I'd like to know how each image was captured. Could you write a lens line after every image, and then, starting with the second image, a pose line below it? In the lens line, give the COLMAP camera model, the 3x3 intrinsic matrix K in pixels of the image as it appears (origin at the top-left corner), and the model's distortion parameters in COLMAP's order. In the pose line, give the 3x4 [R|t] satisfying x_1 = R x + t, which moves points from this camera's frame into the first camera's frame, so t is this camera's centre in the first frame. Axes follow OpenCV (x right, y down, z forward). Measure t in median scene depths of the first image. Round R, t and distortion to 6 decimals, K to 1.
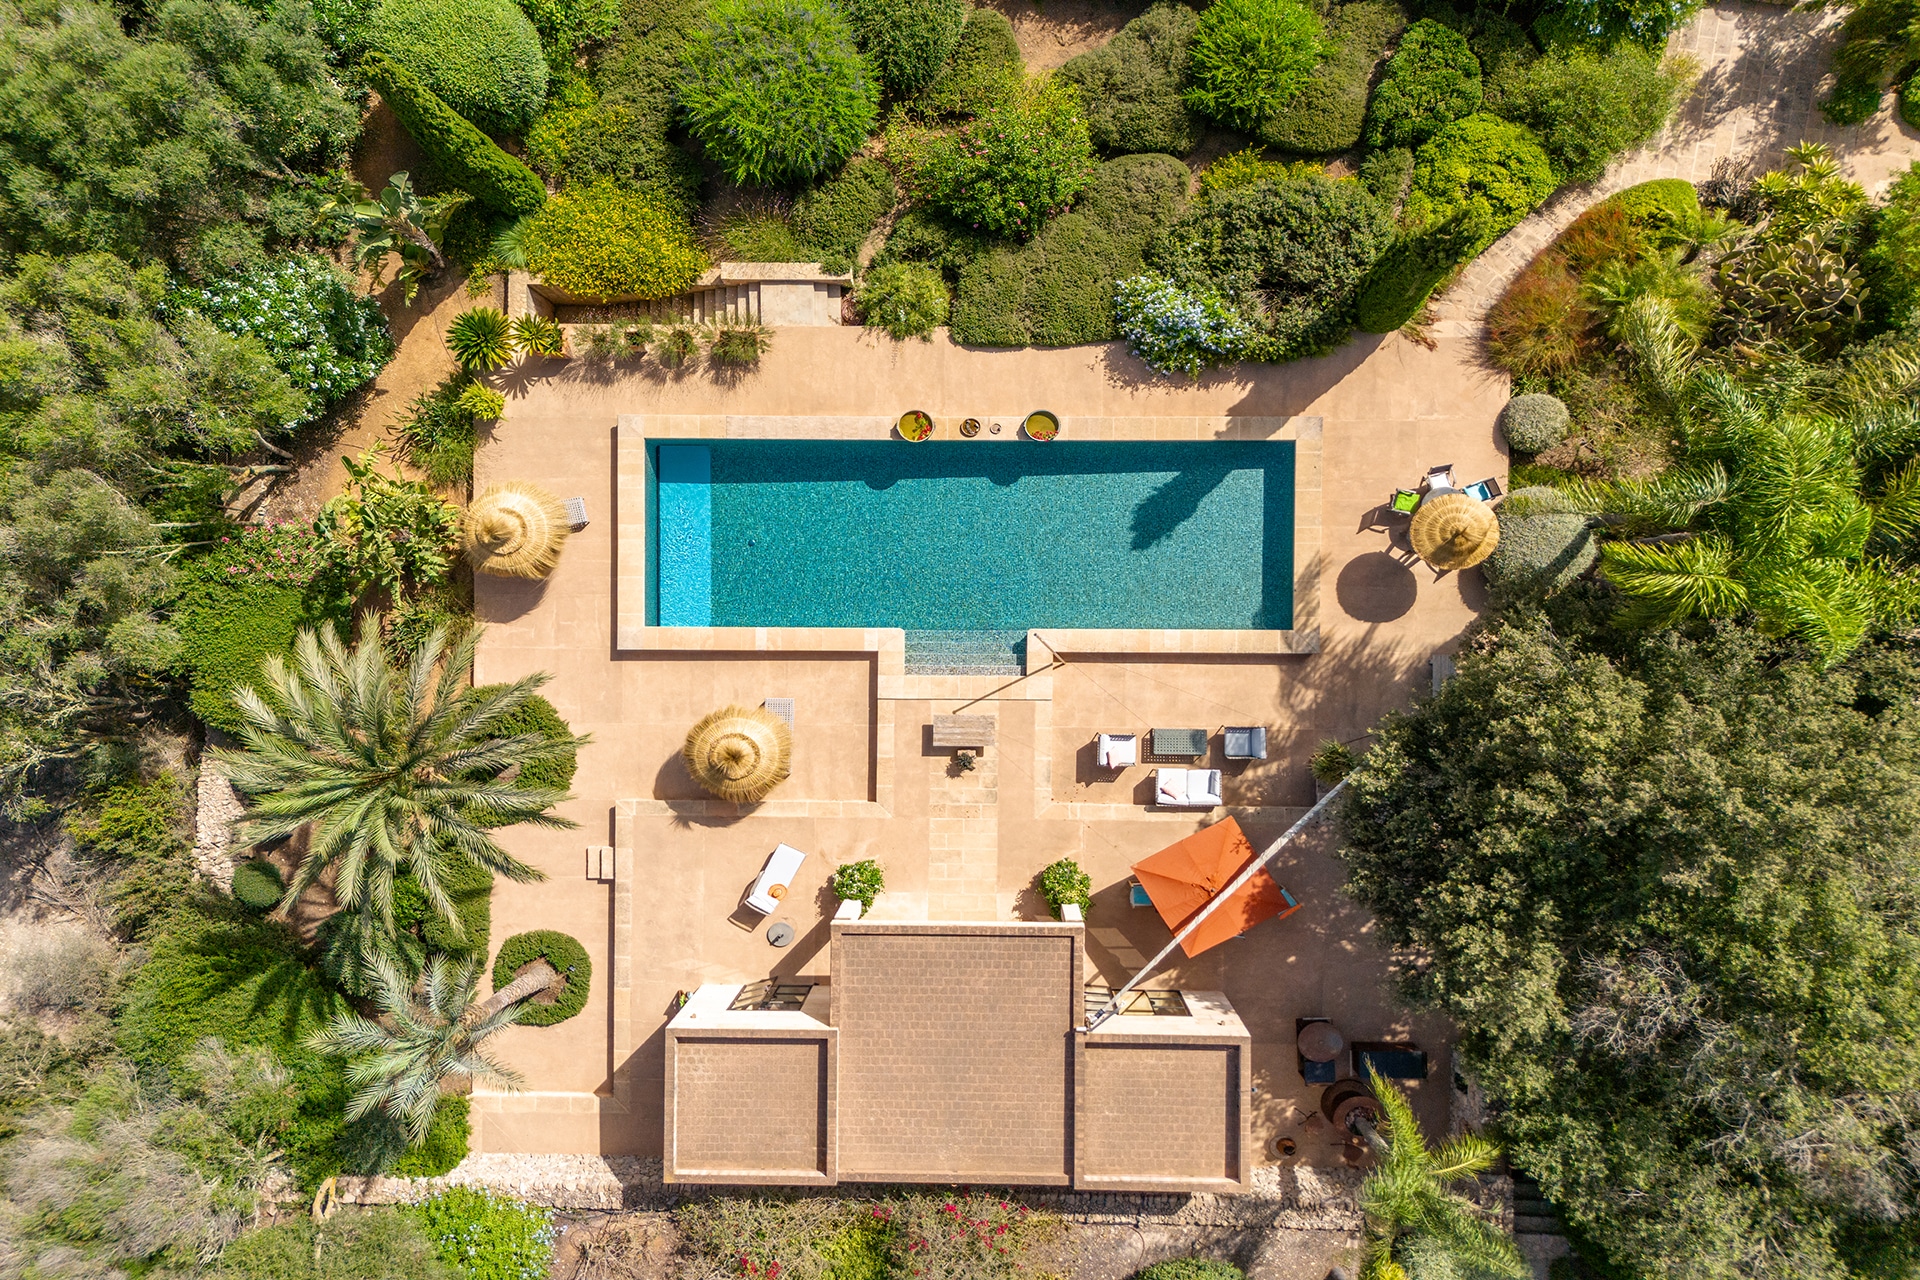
lens RADIAL K [[1356.9, 0, 960.0], [0, 1356.9, 640.0], [0, 0, 1]] dist [0.061208, -0.059877]
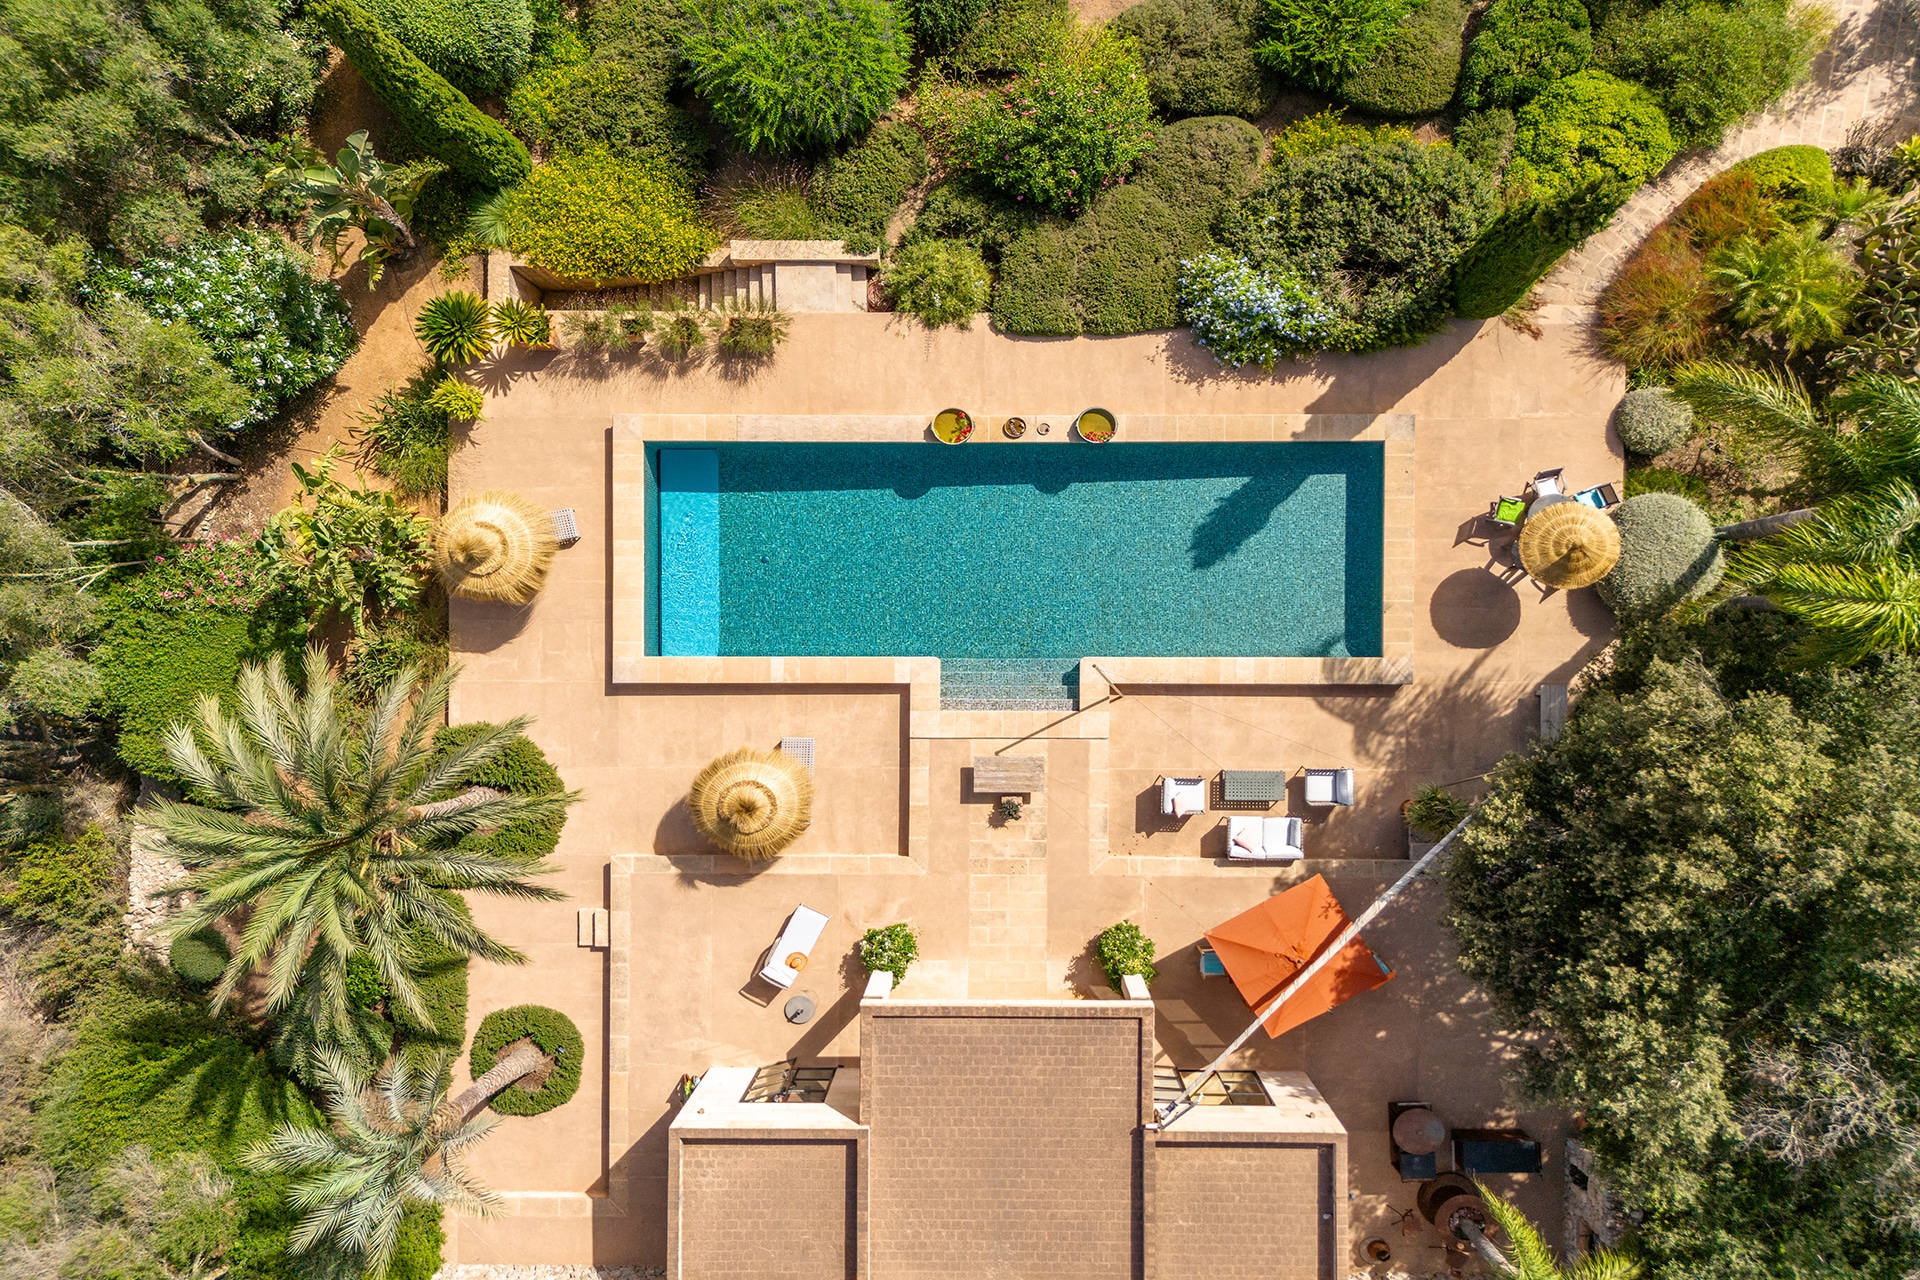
lens RADIAL K [[1361.4, 0, 954.7], [0, 1361.4, 639.6], [0, 0, 1]] dist [0.060130, -0.050724]
pose [[0.999995, -0.001883, -0.002513, -0.029852], [0.001880, 0.999997, -0.001379, -0.019042], [0.002516, 0.001374, 0.999996, 0.123527]]
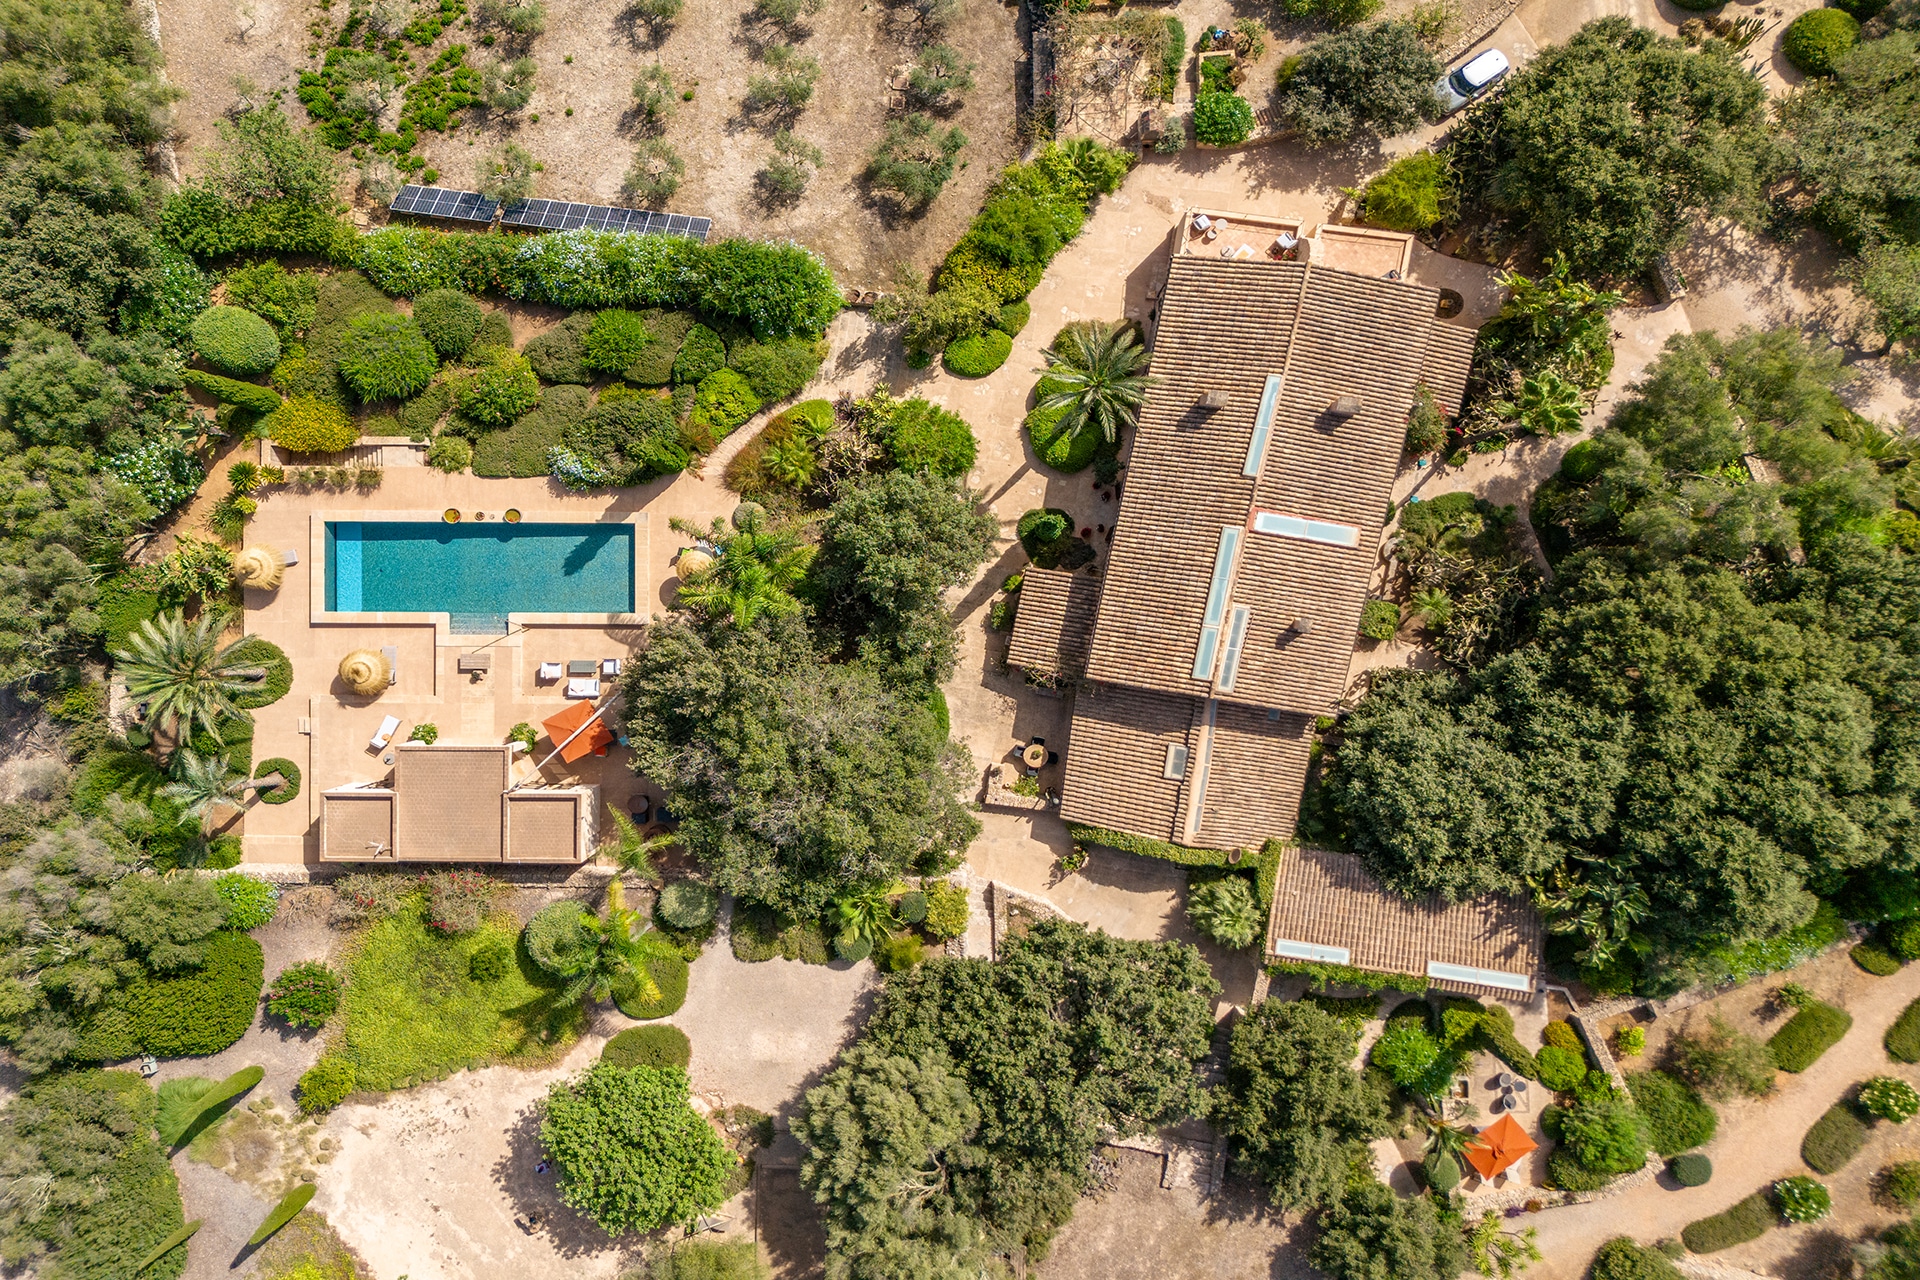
lens RADIAL K [[1415.6, 0, 958.1], [0, 1415.6, 615.4], [0, 0, 1]] dist [0.007053, 0.008485]
pose [[0.999880, -0.000047, 0.015503, 0.704610], [-0.000053, 0.999979, 0.006429, -0.018499], [-0.015503, -0.006429, 0.999859, -1.184364]]
